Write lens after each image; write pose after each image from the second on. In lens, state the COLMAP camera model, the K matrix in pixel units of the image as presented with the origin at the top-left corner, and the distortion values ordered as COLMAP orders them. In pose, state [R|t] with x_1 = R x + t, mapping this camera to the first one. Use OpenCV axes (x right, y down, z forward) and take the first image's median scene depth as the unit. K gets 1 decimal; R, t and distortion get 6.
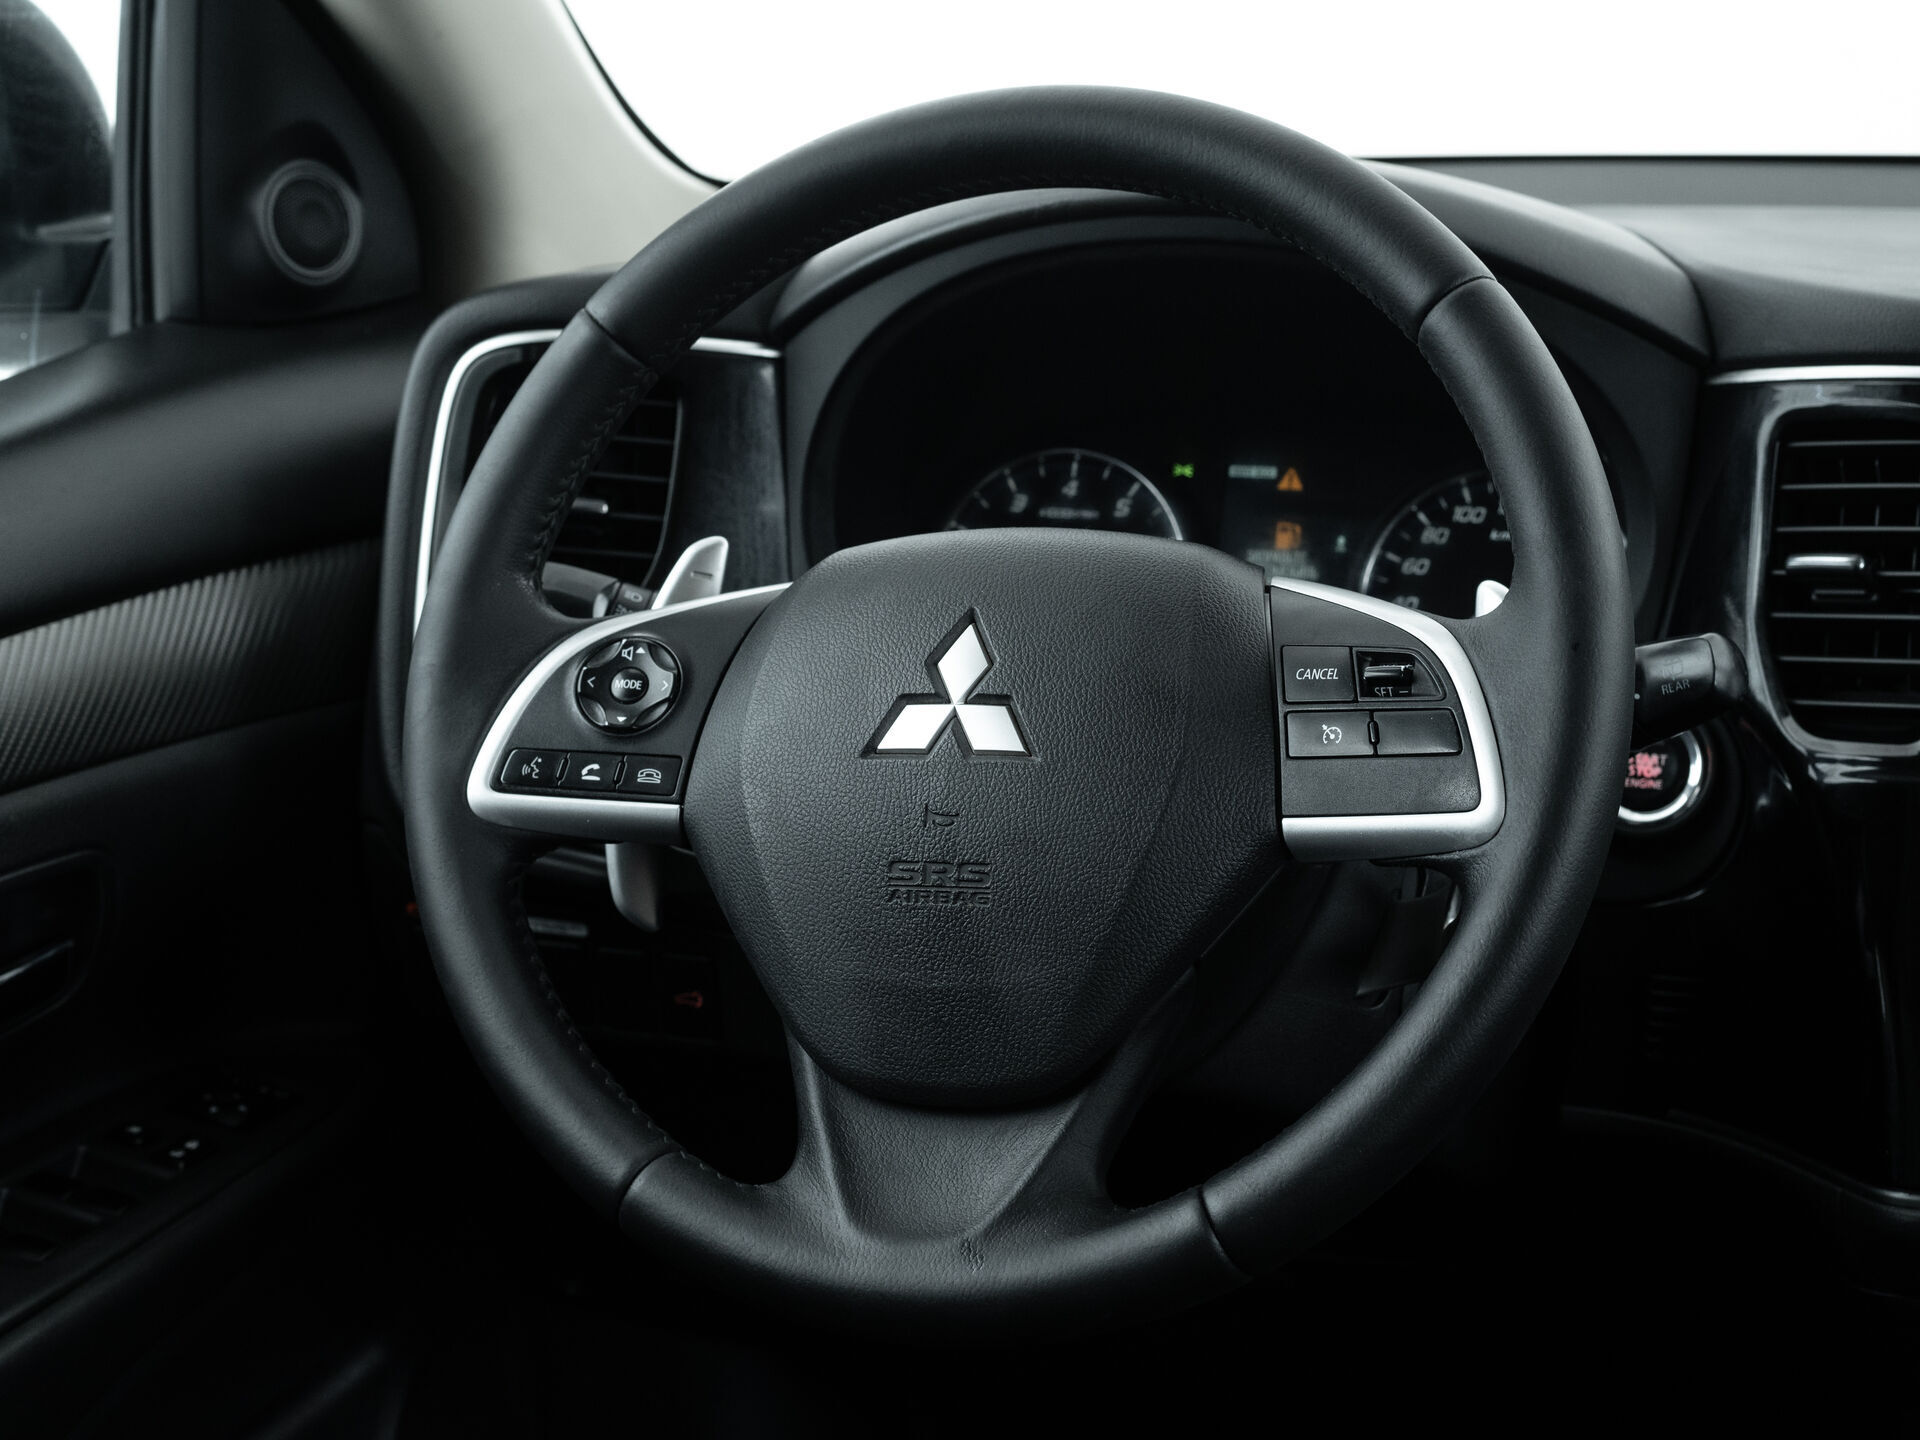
lens RADIAL K [[3381.9, 0, 973.9], [0, 3381.9, 716.1], [0, 0, 1]] dist [-0.117825, 0.000000]
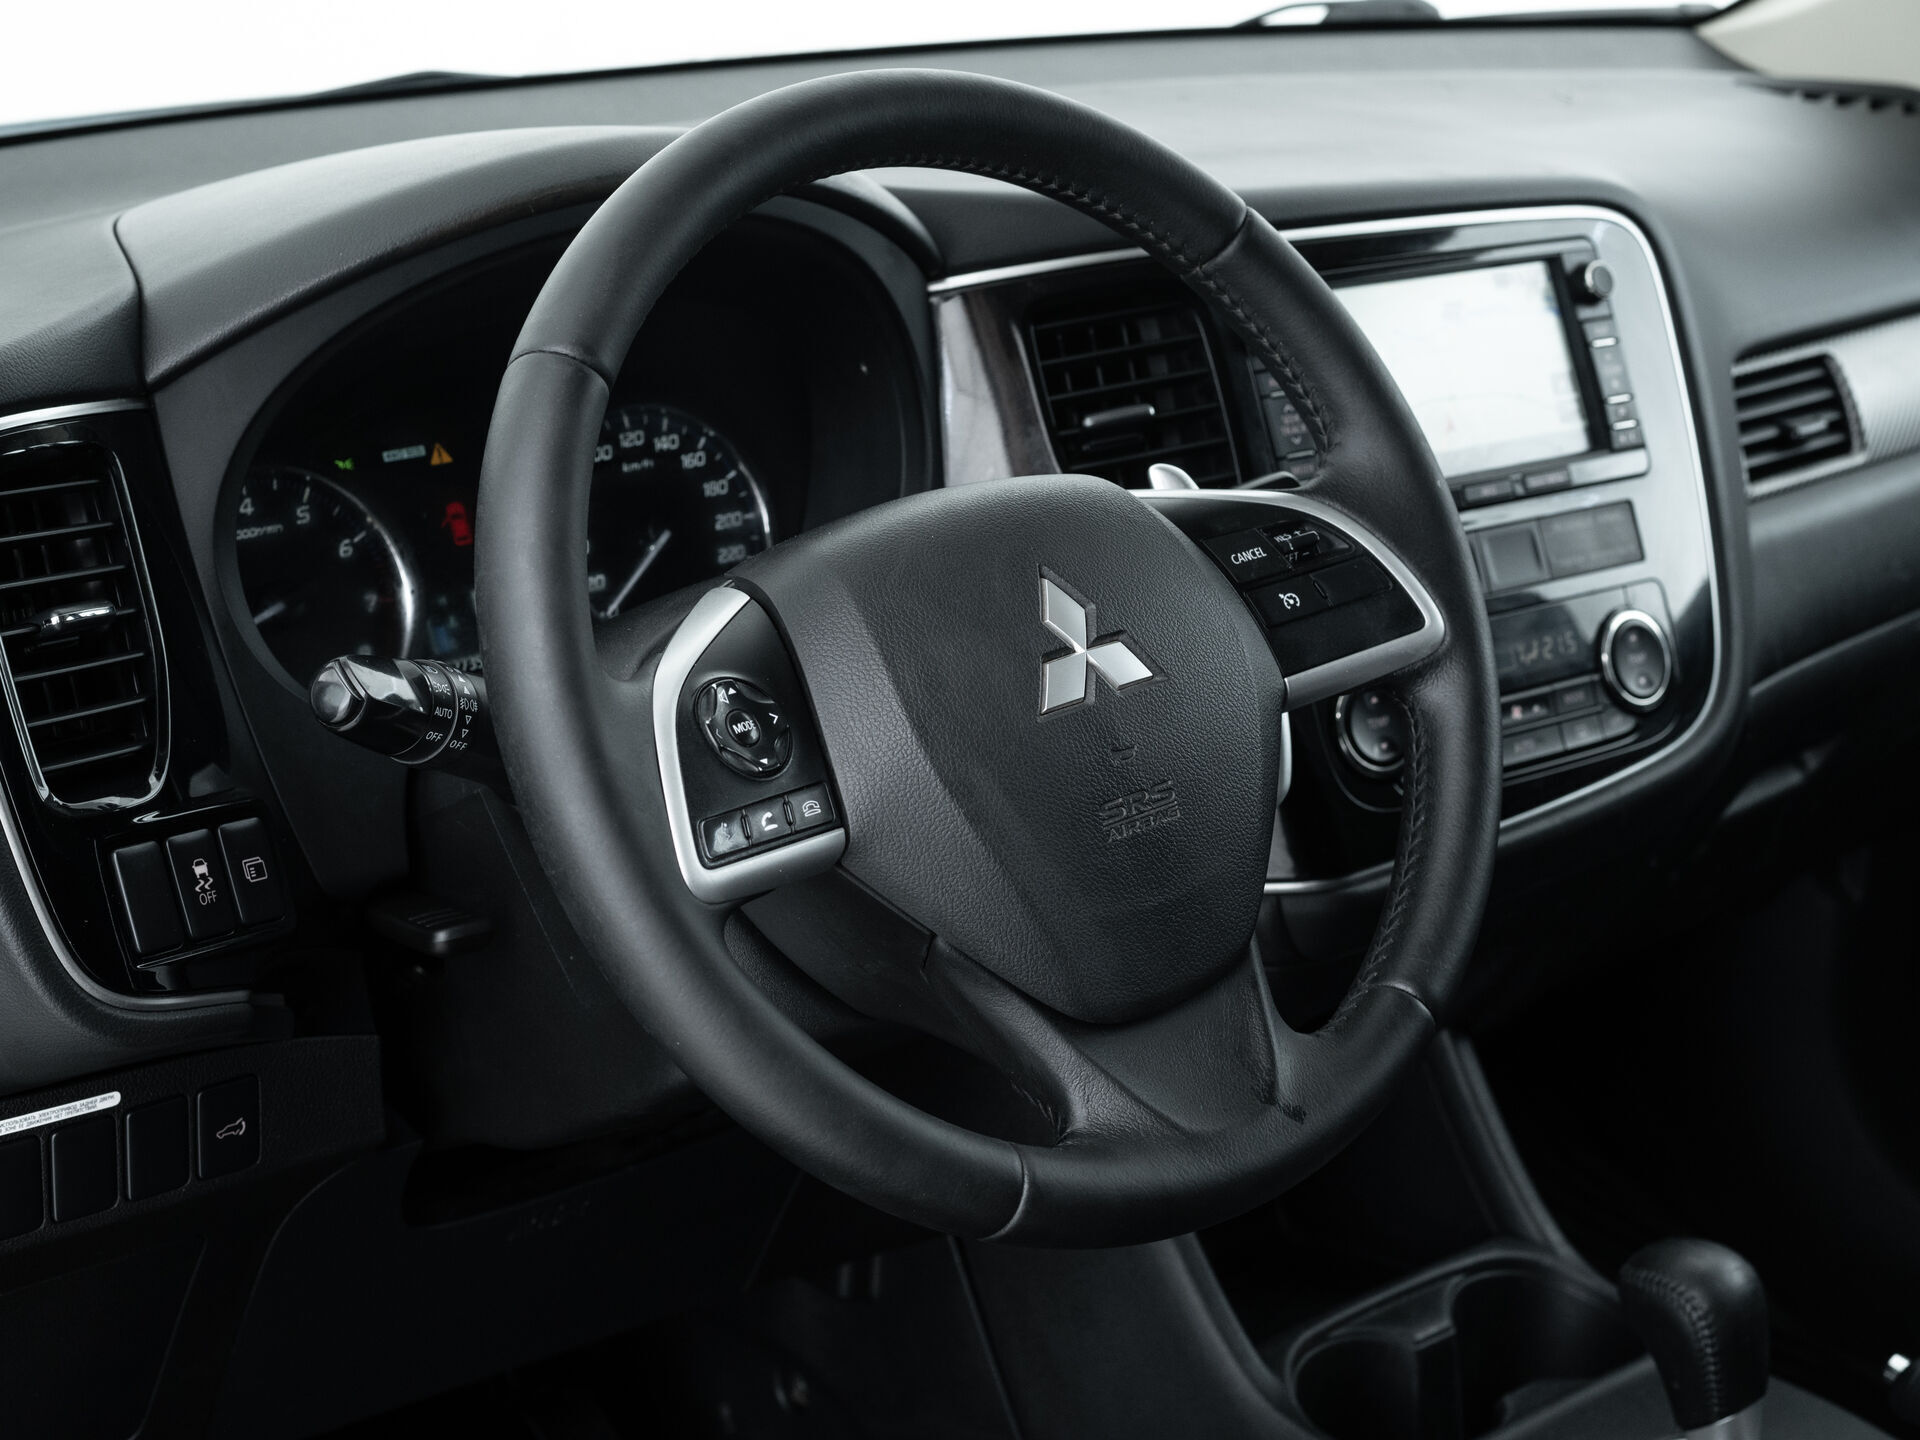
lens RADIAL K [[3381.9, 0, 1012.8], [0, 3381.9, 770.7], [0, 0, 1]] dist [-0.117825, 0.000000]
pose [[0.465155, -0.246731, 0.850150, -0.885761], [0.199429, 0.964892, 0.170915, -0.146489], [-0.862473, 0.090043, 0.498030, 0.454746]]
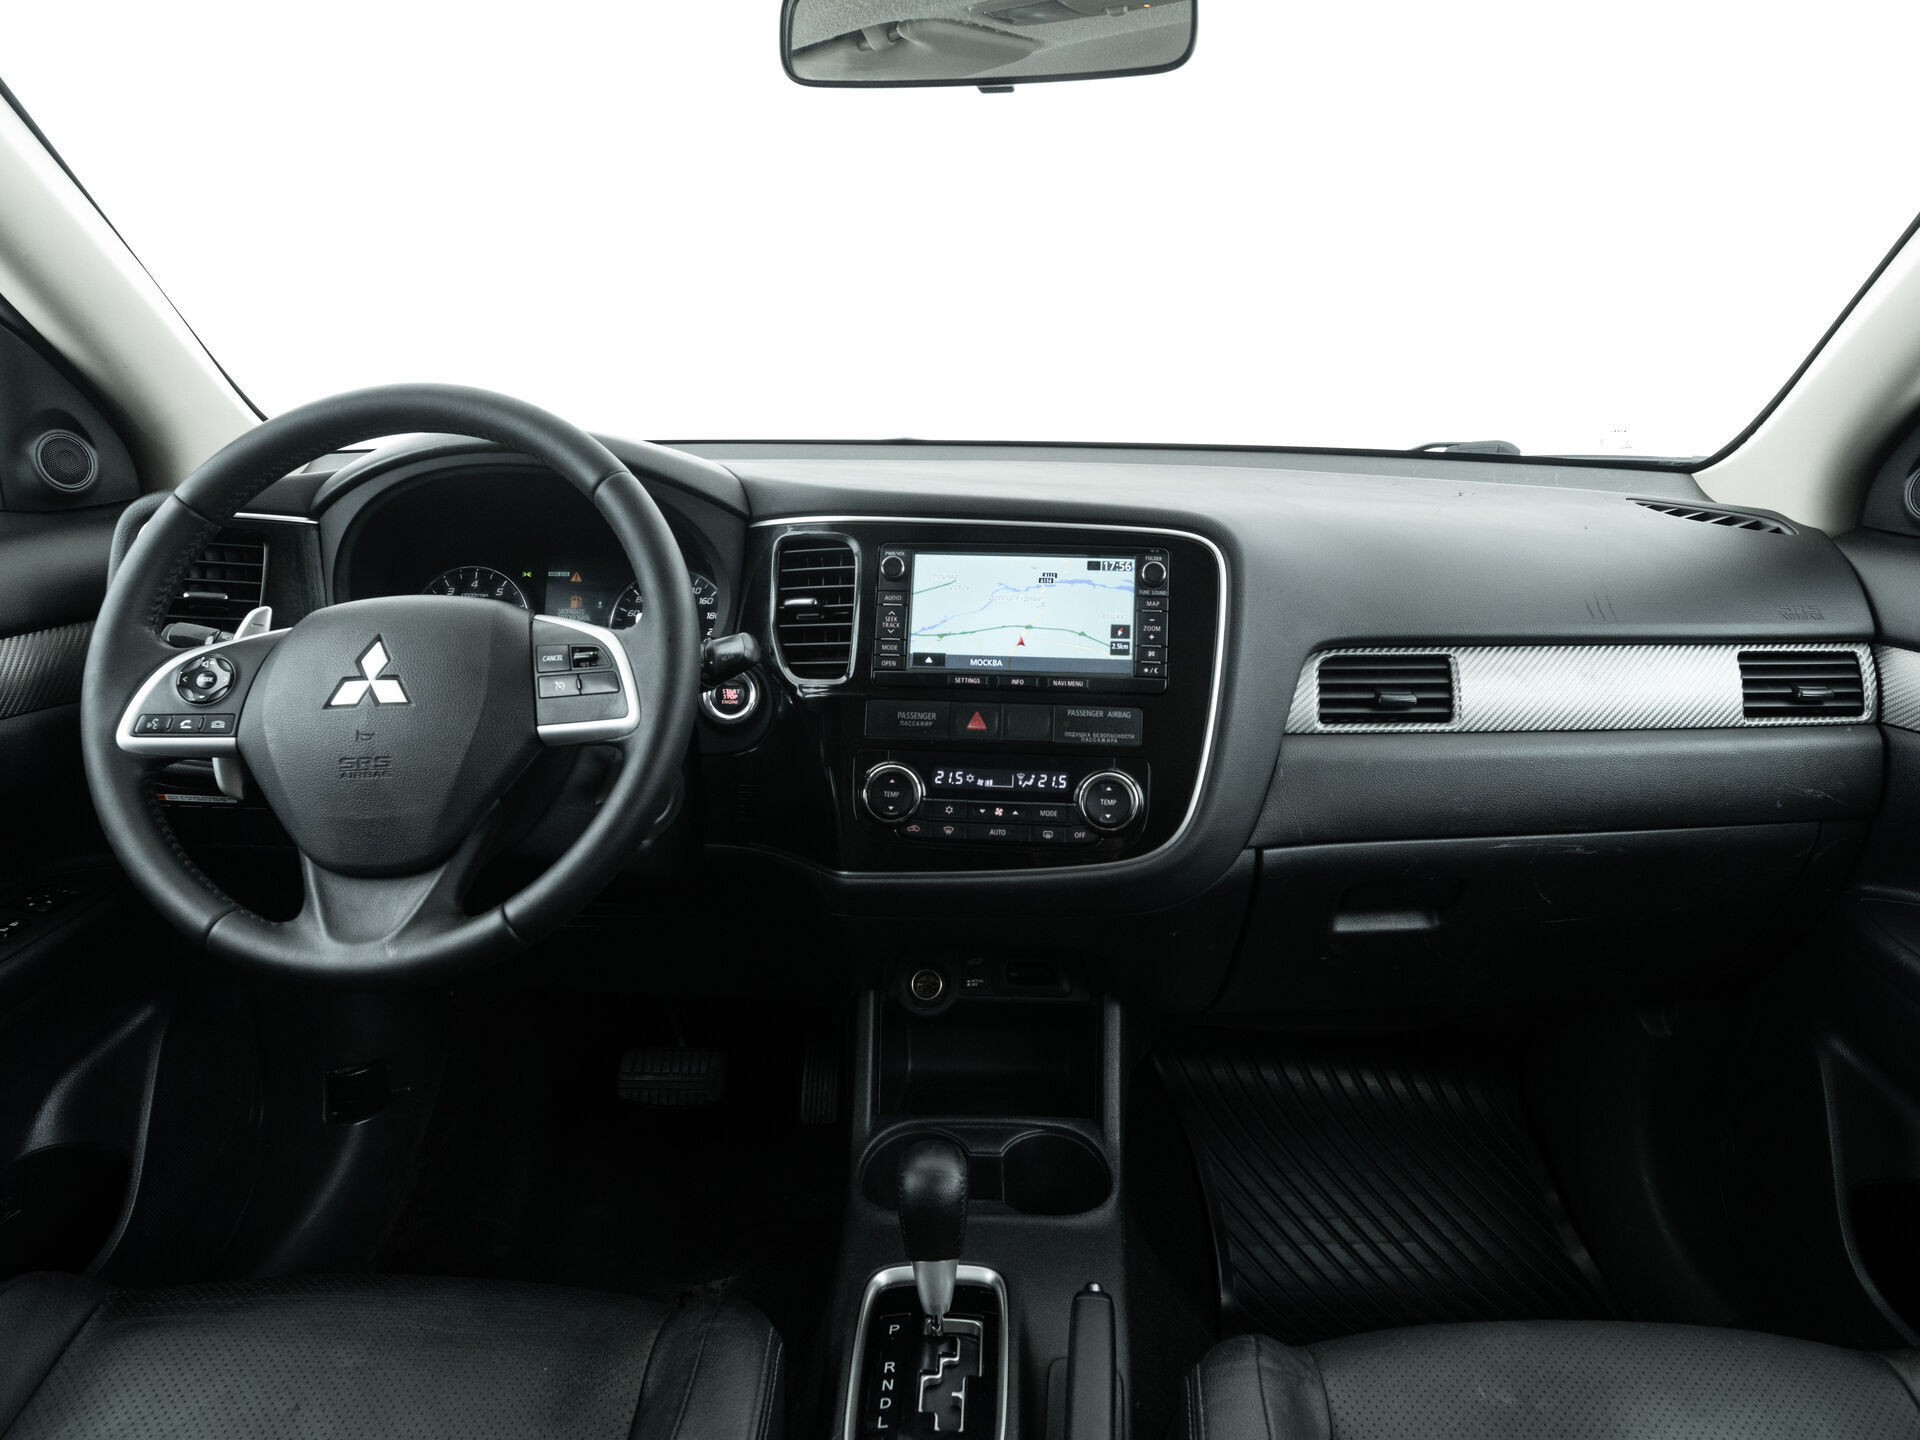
lens RADIAL K [[1256.3, 0, 989.9], [0, 1256.3, 721.5], [0, 0, 1]] dist [-0.018611, -0.008827]
pose [[0.942527, -0.058816, 0.328914, 0.092220], [0.048784, 0.998060, 0.038680, 0.009606], [-0.330551, -0.020411, 0.943568, 0.145199]]
